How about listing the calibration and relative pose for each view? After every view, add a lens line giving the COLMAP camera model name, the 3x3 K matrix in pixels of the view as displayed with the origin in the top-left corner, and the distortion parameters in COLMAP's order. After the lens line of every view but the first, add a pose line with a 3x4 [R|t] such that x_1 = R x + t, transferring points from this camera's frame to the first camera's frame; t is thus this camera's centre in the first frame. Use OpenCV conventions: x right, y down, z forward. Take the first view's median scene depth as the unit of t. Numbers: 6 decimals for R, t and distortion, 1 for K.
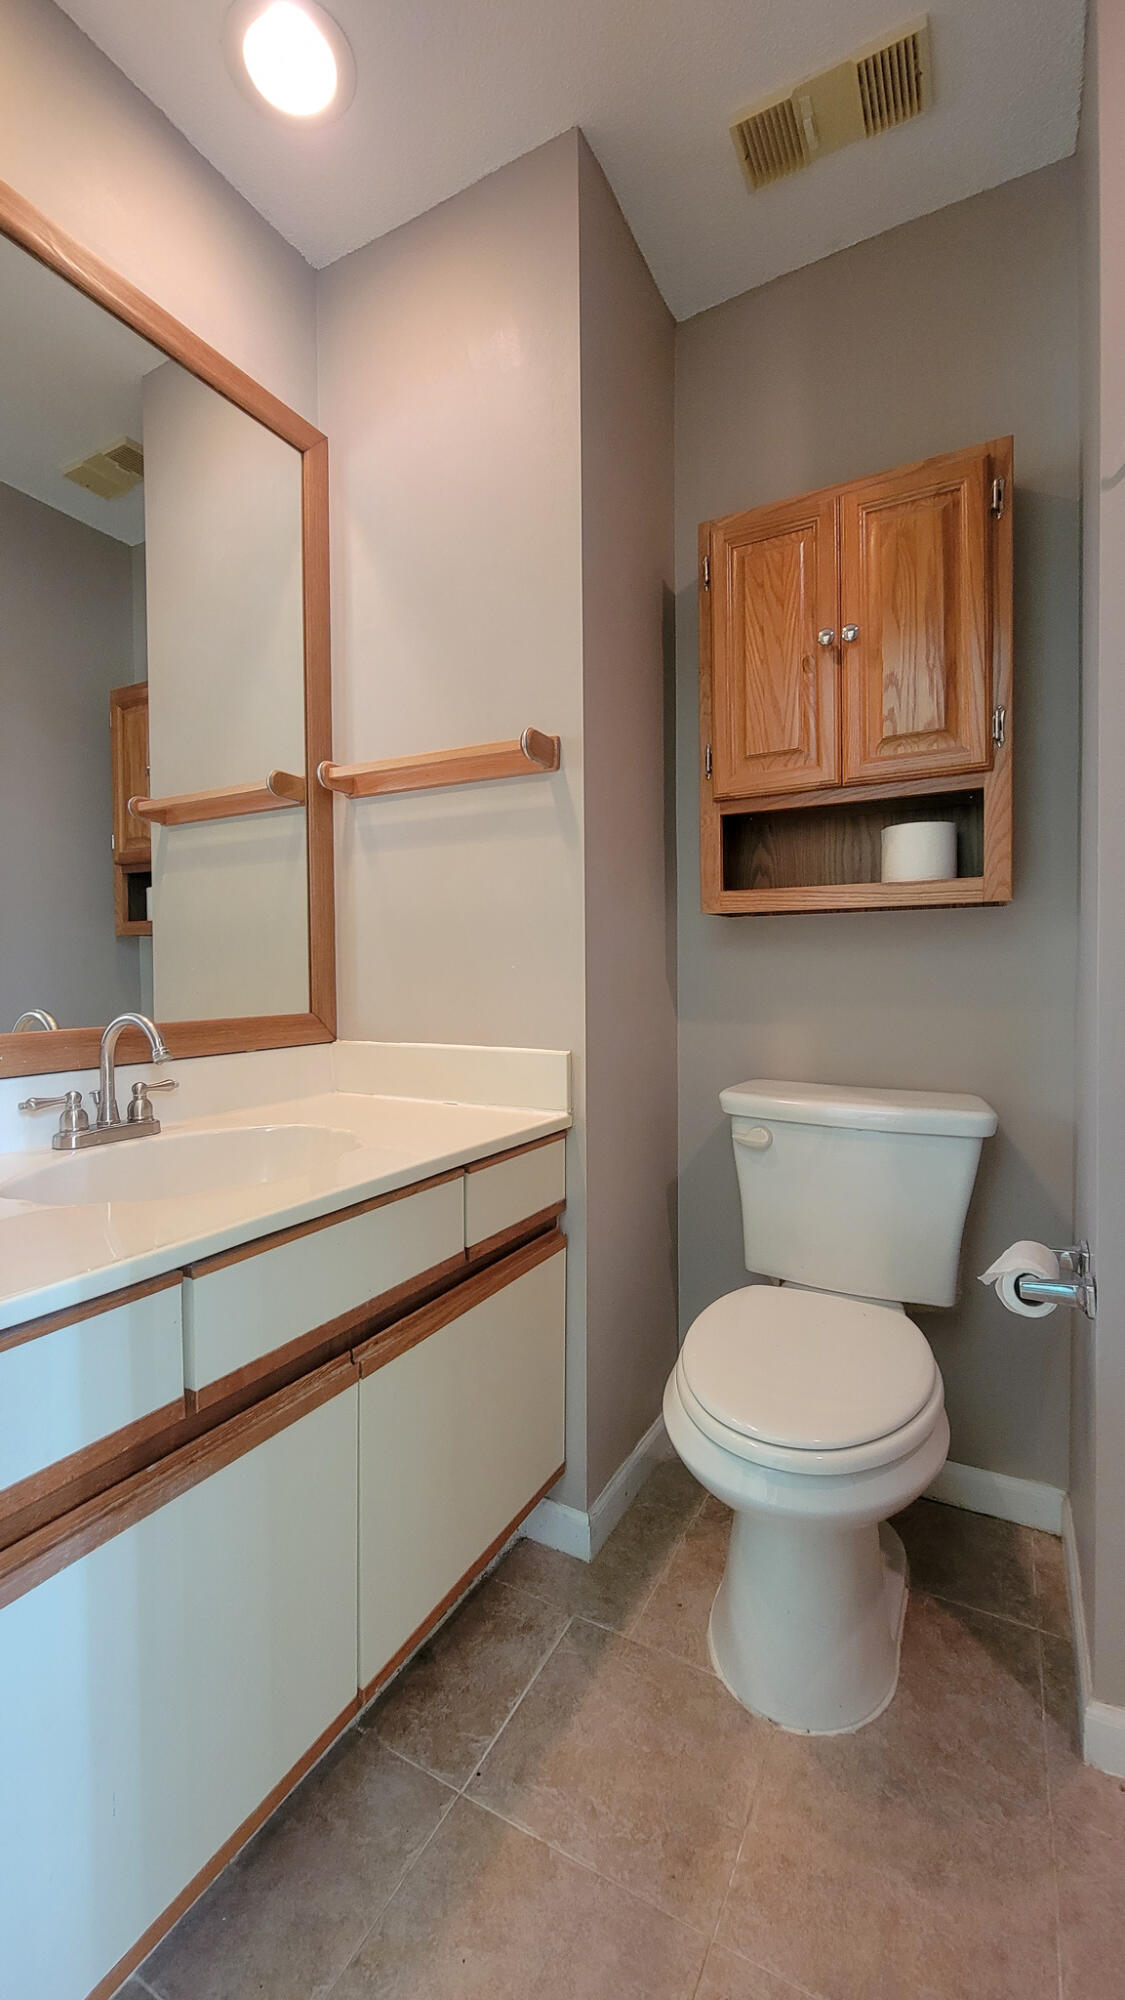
lens RADIAL K [[822.3, 0, 532.4], [0, 822.3, 970.8], [0, 0, 1]] dist [-0.001292, -0.000010]
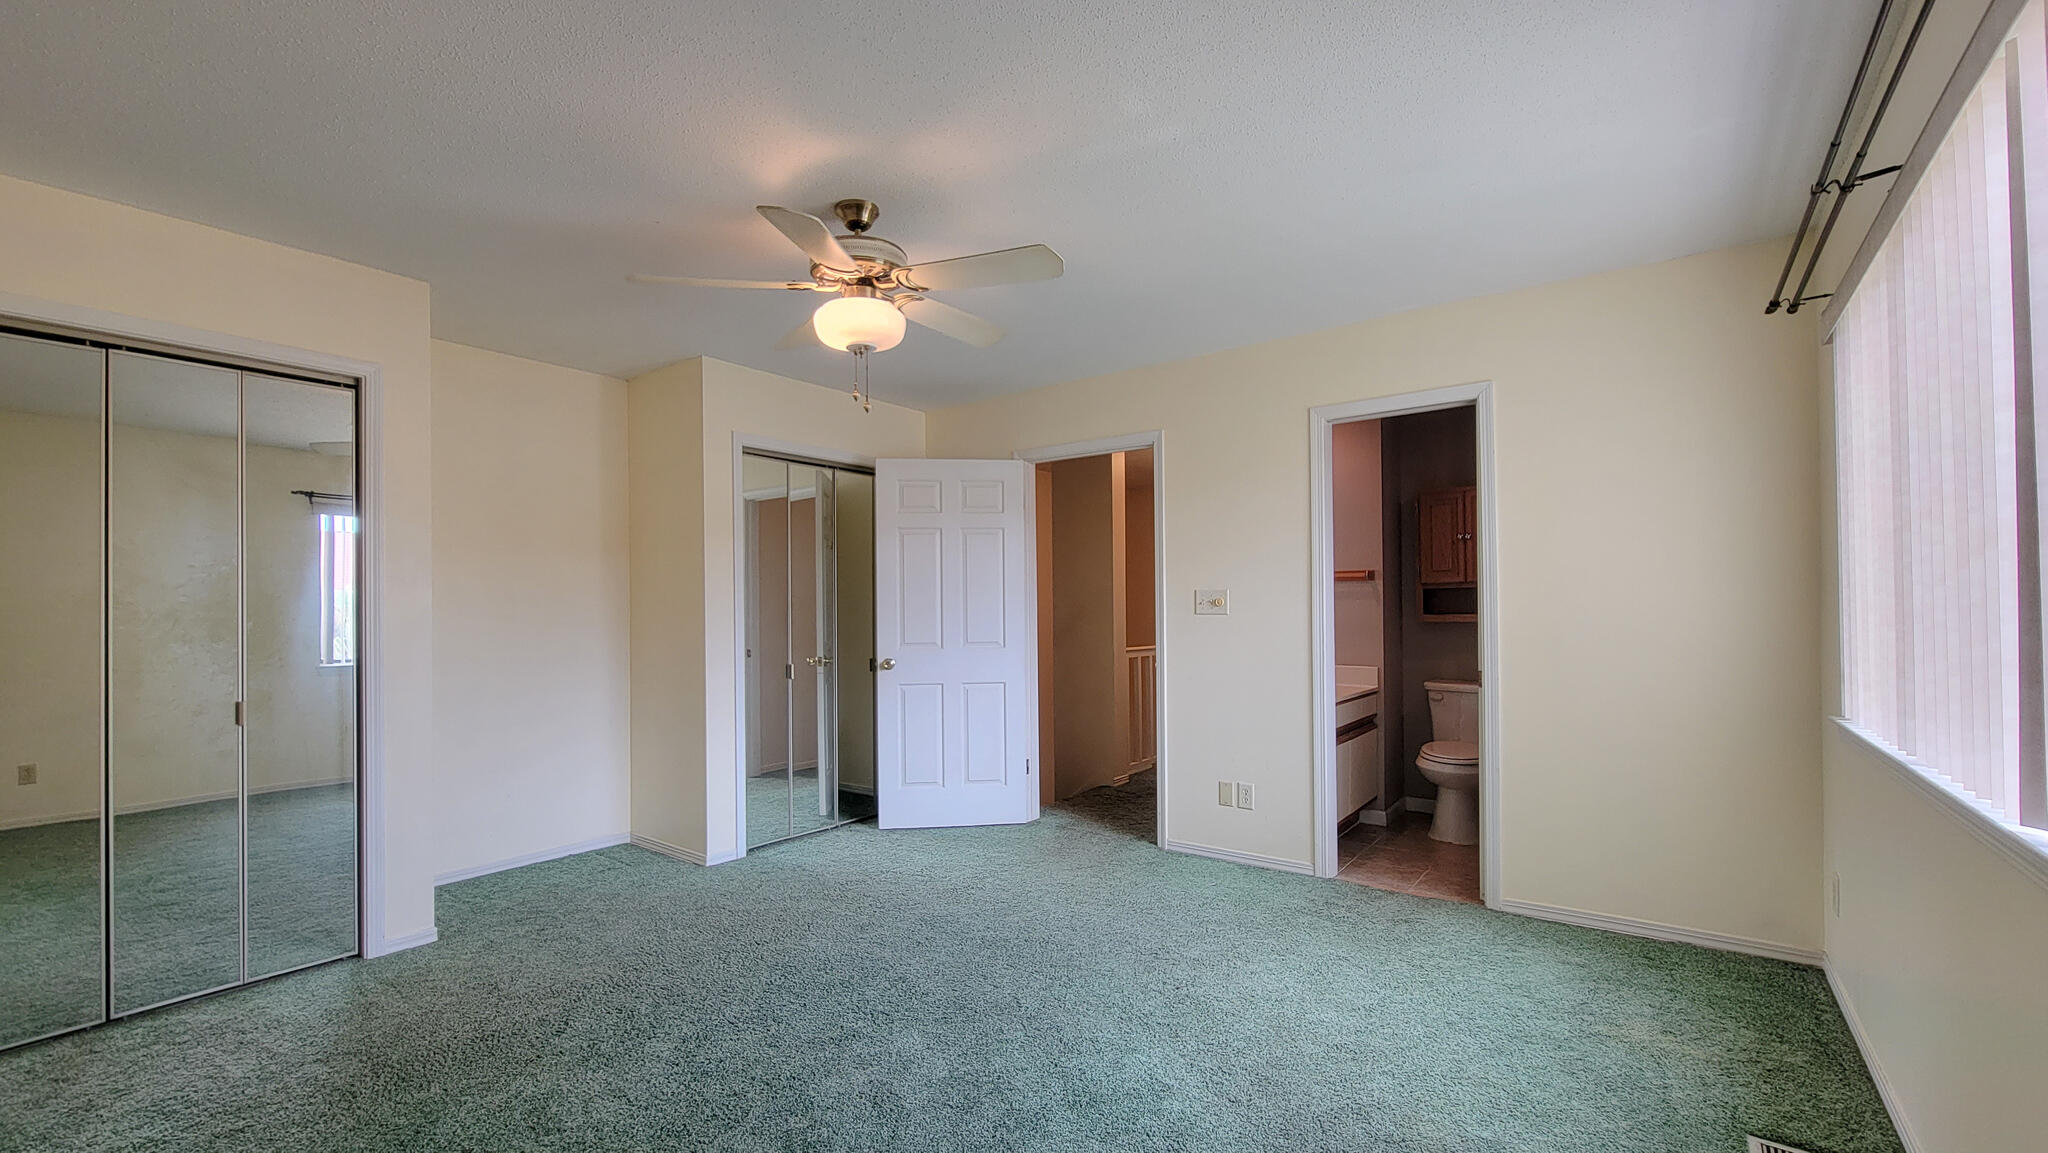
lens RADIAL K [[844.5, 0, 1029.4], [0, 844.5, 593.9], [0, 0, 1]] dist [0.001586, 0.000148]
pose [[0.992965, 0.003834, -0.118345, -0.888352], [-0.006521, 0.999729, -0.022328, -0.102554], [0.118228, 0.022942, 0.992721, -2.376304]]
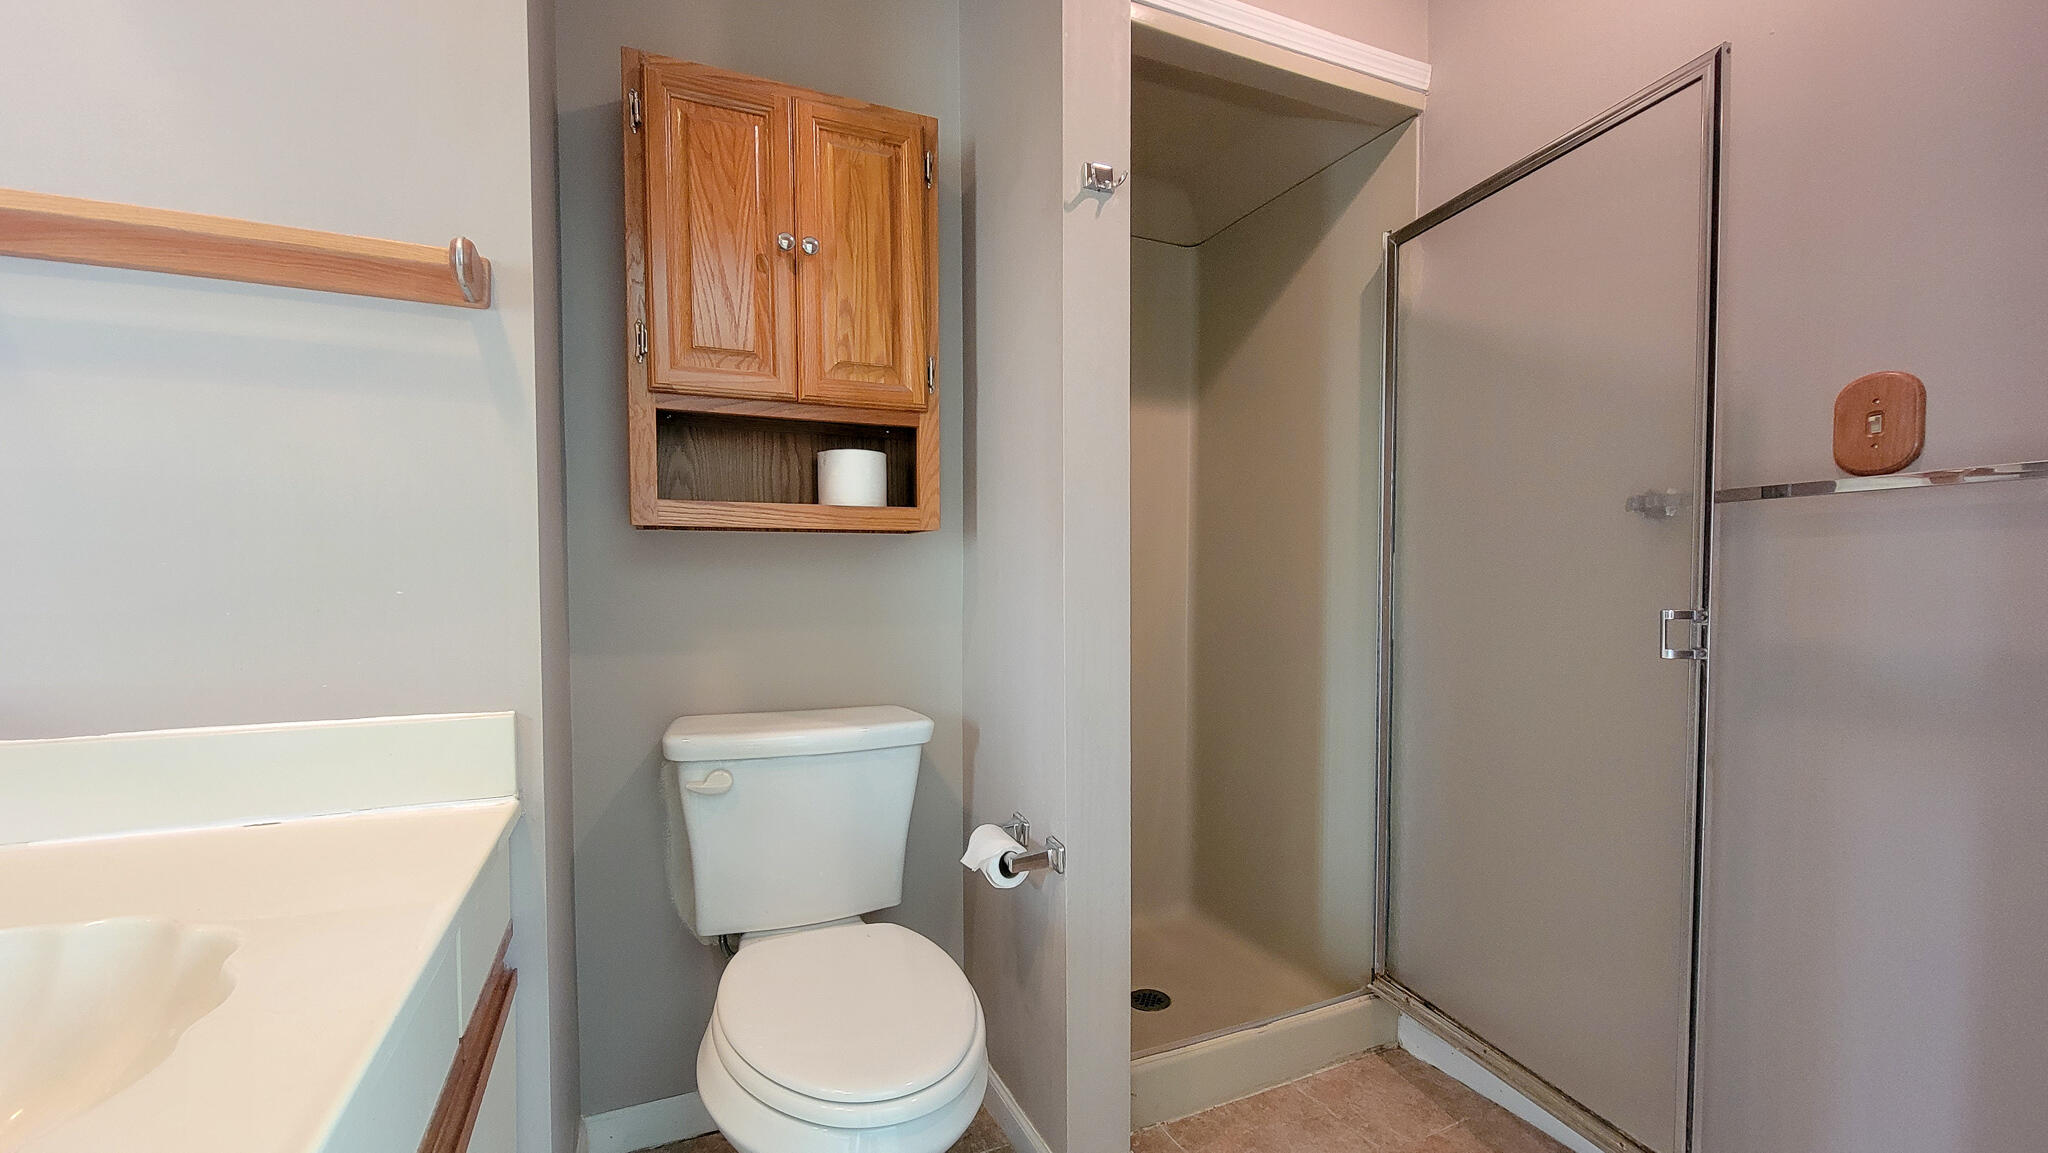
lens RADIAL K [[844.5, 0, 1009.6], [0, 844.5, 587.2], [0, 0, 1]] dist [0.001586, 0.000148]
pose [[0.596040, -0.000928, 0.802955, -0.270178], [-0.002656, 0.999992, 0.003127, -0.010749], [-0.802951, -0.003997, 0.596032, 0.208897]]
